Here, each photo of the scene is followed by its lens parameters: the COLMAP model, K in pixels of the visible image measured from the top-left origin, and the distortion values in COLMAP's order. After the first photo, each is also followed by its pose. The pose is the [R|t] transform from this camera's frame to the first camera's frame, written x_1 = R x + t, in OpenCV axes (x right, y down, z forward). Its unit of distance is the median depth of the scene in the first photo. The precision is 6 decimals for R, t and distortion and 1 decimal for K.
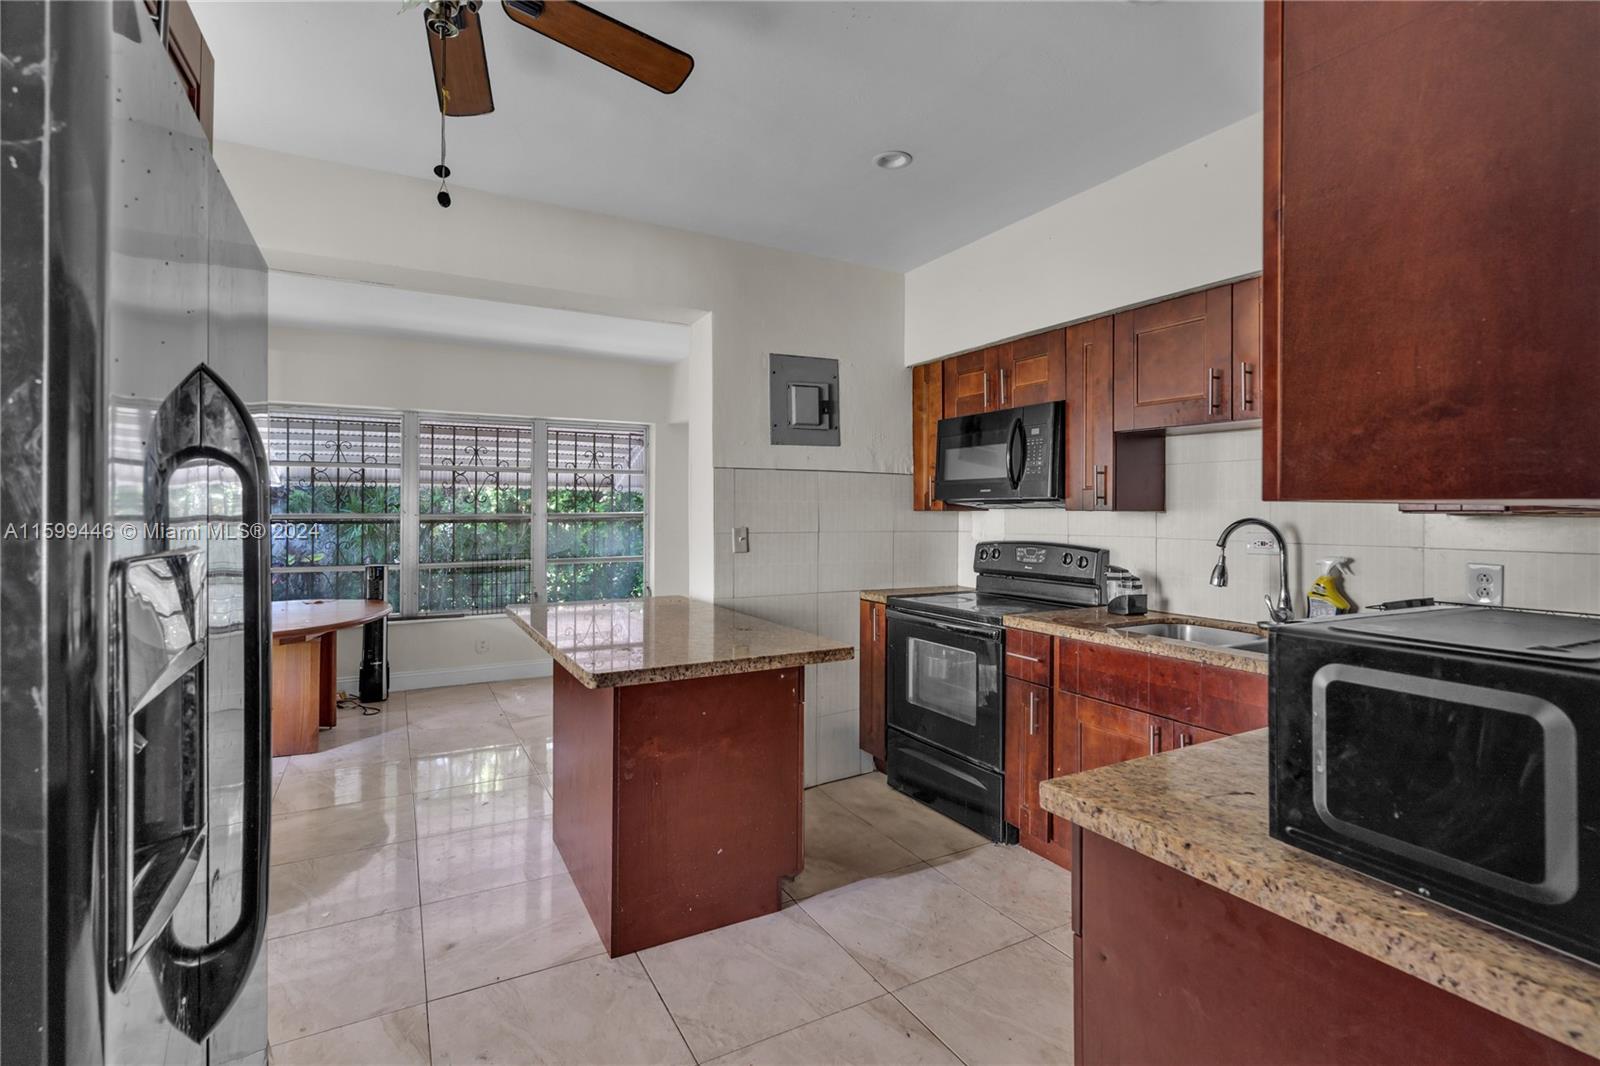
lens RADIAL K [[742.2, 0, 807.1], [0, 742.2, 515.9], [0, 0, 1]] dist [-0.001407, 0.000275]
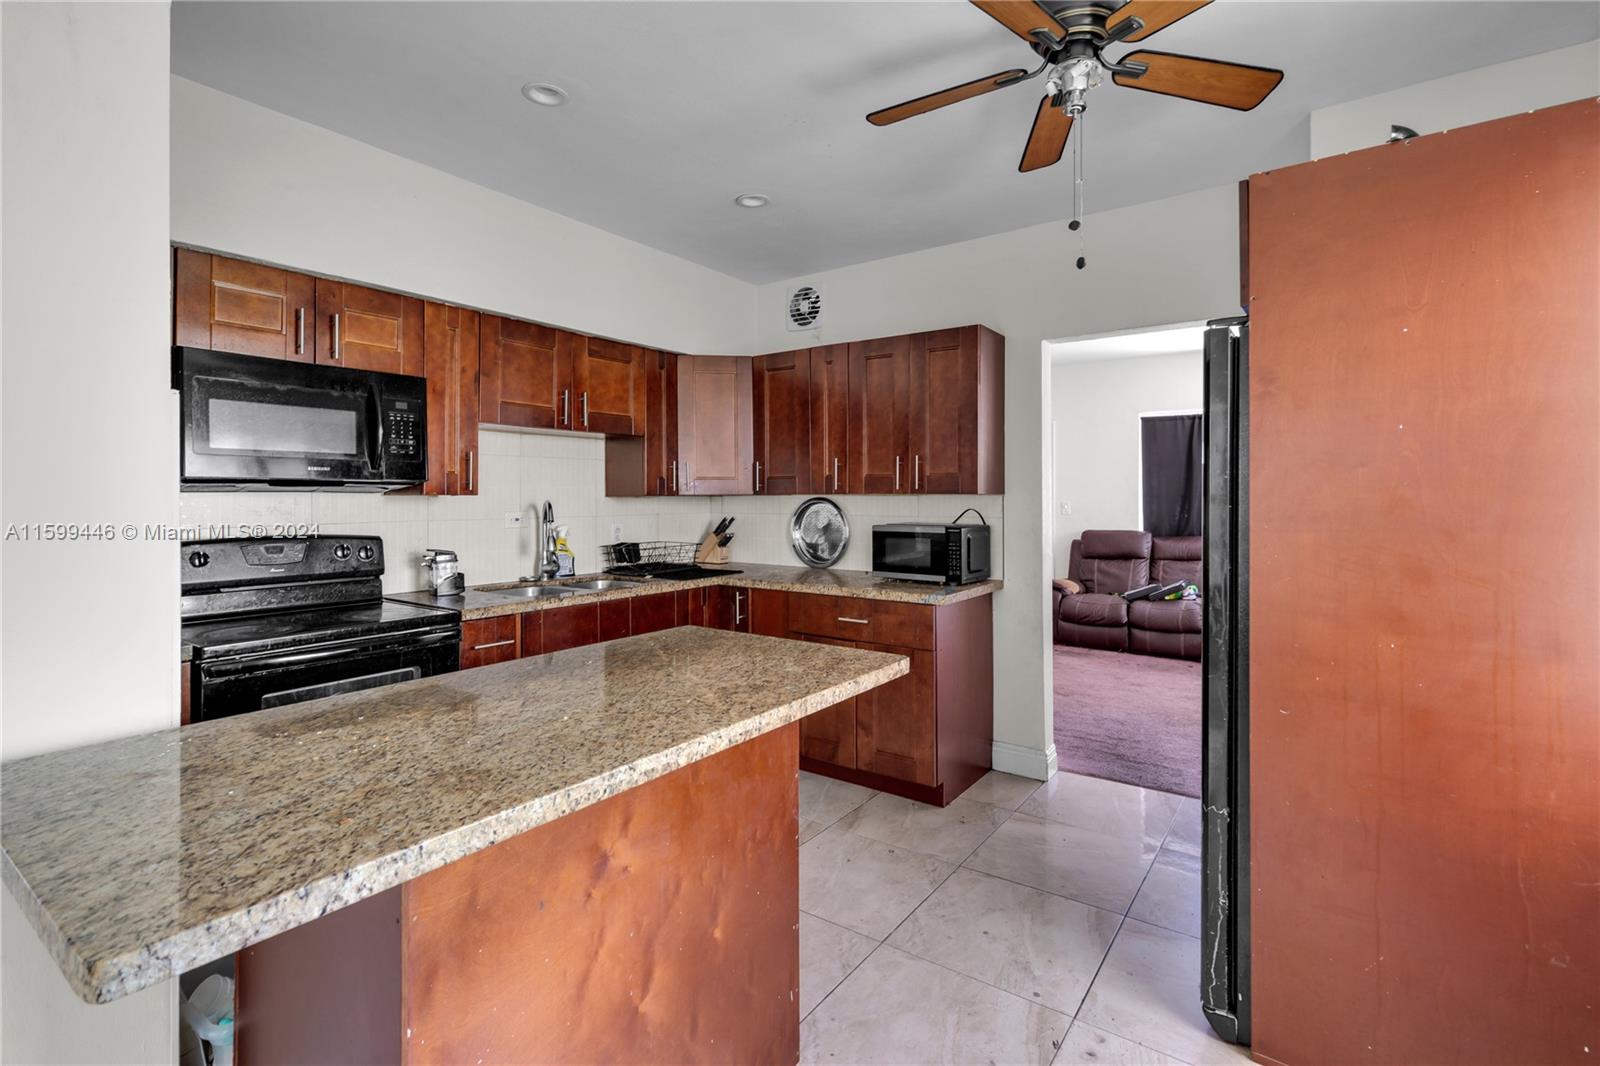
lens RADIAL K [[741.6, 0, 805.8], [0, 741.6, 494.3], [0, 0, 1]] dist [-0.000564, 0.000076]
pose [[-0.426255, -0.001339, 0.904602, -0.718090], [0.001992, 0.999995, 0.002418, -0.009476], [-0.904601, 0.002833, -0.426250, 0.969489]]
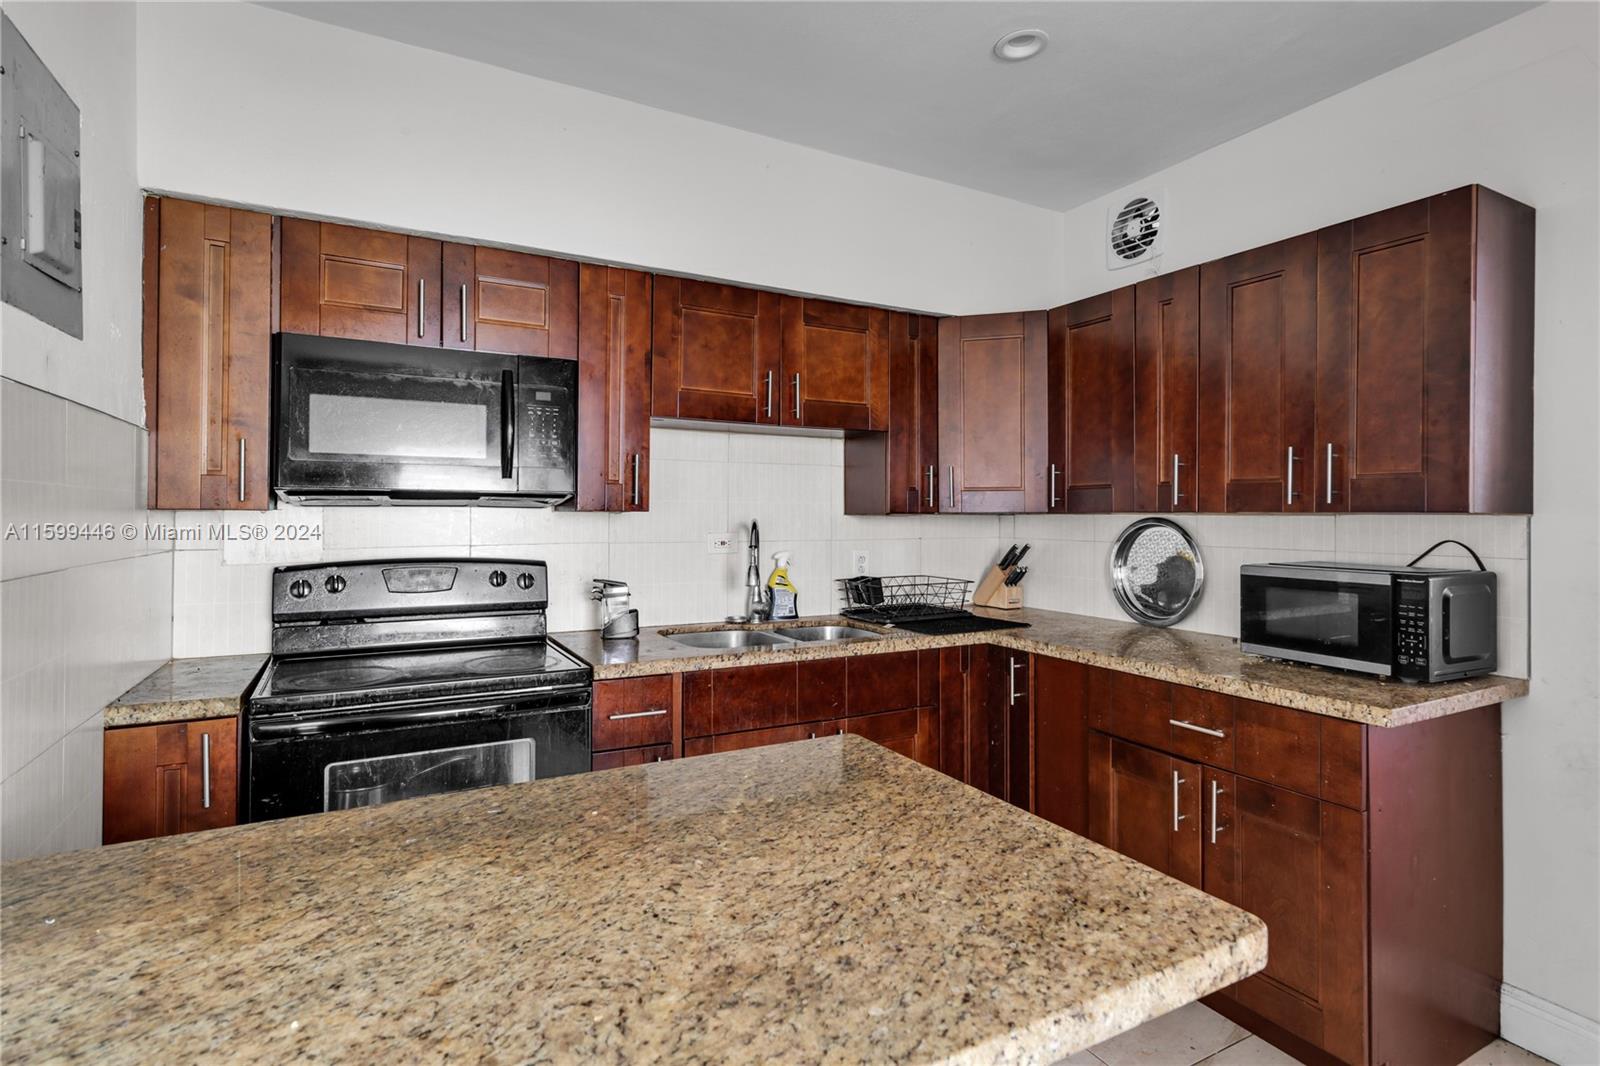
lens RADIAL K [[799.7, 0, 805.1], [0, 799.7, 512.5], [0, 0, 1]] dist [0.008844, 0.000426]
pose [[0.010161, -0.001855, 0.999947, -0.451258], [-0.001720, 0.999997, 0.001873, -0.007324], [-0.999947, -0.001739, 0.010157, 0.770508]]
